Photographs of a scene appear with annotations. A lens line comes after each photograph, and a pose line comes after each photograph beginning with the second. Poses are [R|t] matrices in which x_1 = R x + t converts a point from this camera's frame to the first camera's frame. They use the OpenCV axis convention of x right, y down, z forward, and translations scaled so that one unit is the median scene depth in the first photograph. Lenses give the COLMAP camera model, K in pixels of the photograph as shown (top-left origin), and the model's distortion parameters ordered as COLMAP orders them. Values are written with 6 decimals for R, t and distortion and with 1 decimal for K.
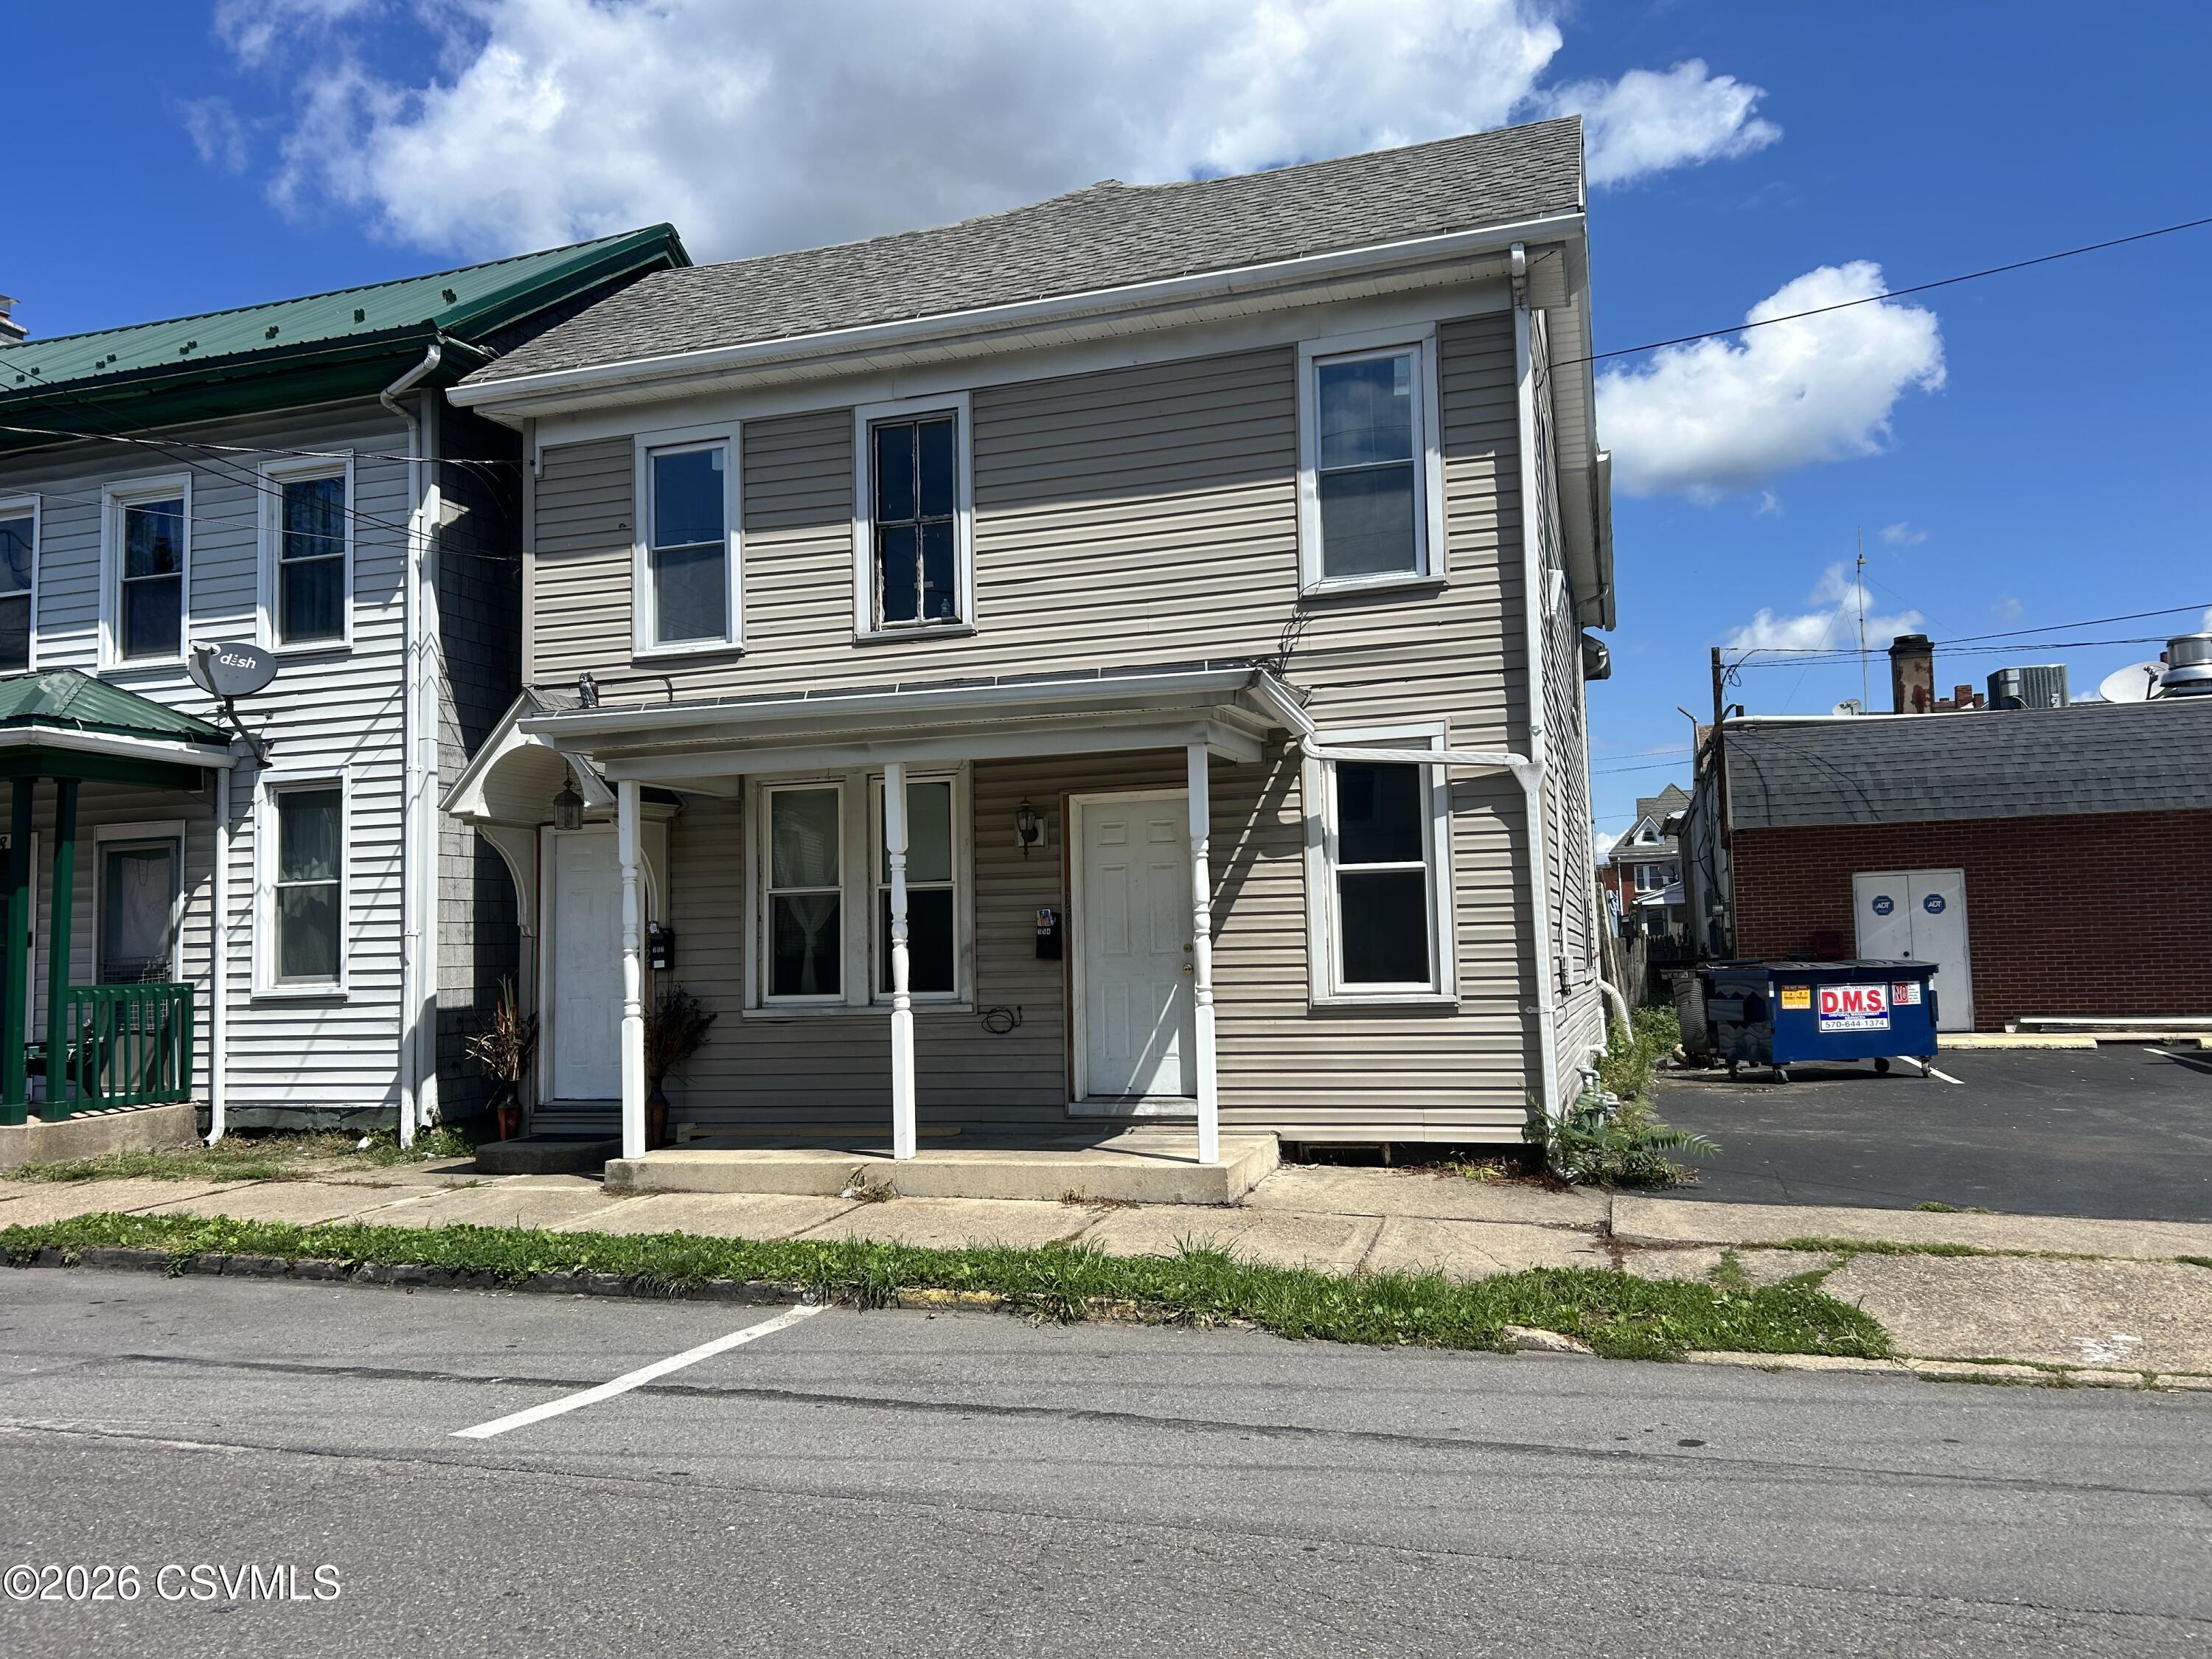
lens RADIAL K [[1648.0, 0, 1115.5], [0, 1648.0, 834.9], [0, 0, 1]] dist [0.039884, -0.034114]
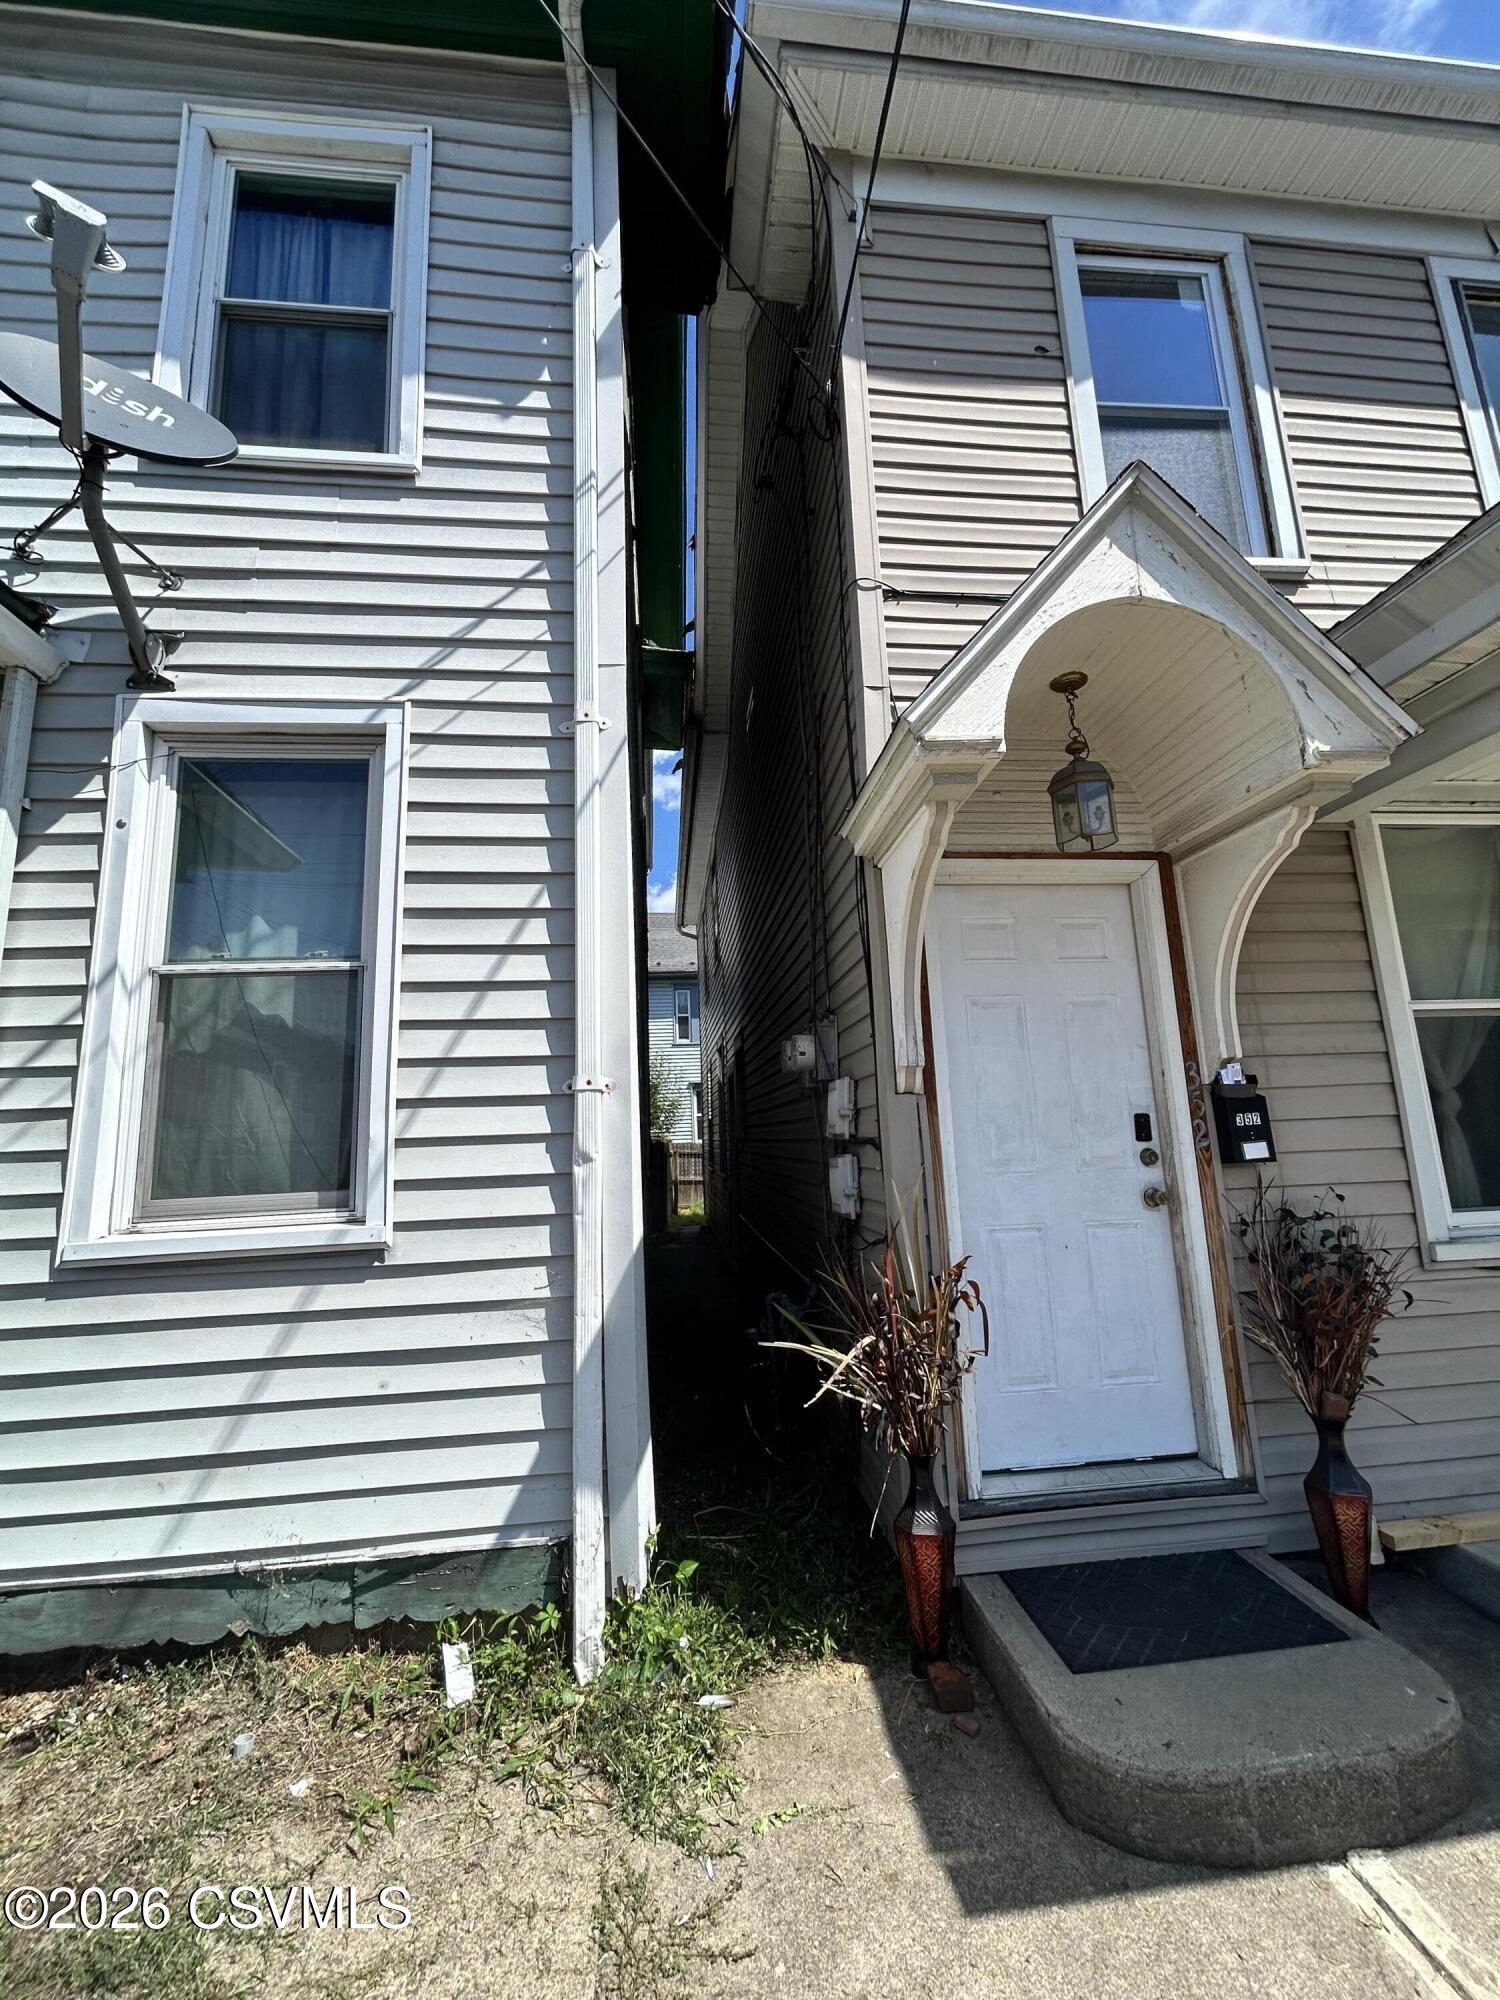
lens RADIAL K [[809.7, 0, 754.1], [0, 809.7, 1001.7], [0, 0, 1]] dist [-0.002974, 0.001999]
pose [[0.915903, 0.061530, 0.396655, -0.506540], [-0.014059, 0.992493, -0.121495, 0.067483], [-0.401153, 0.105701, 0.909892, 0.860628]]
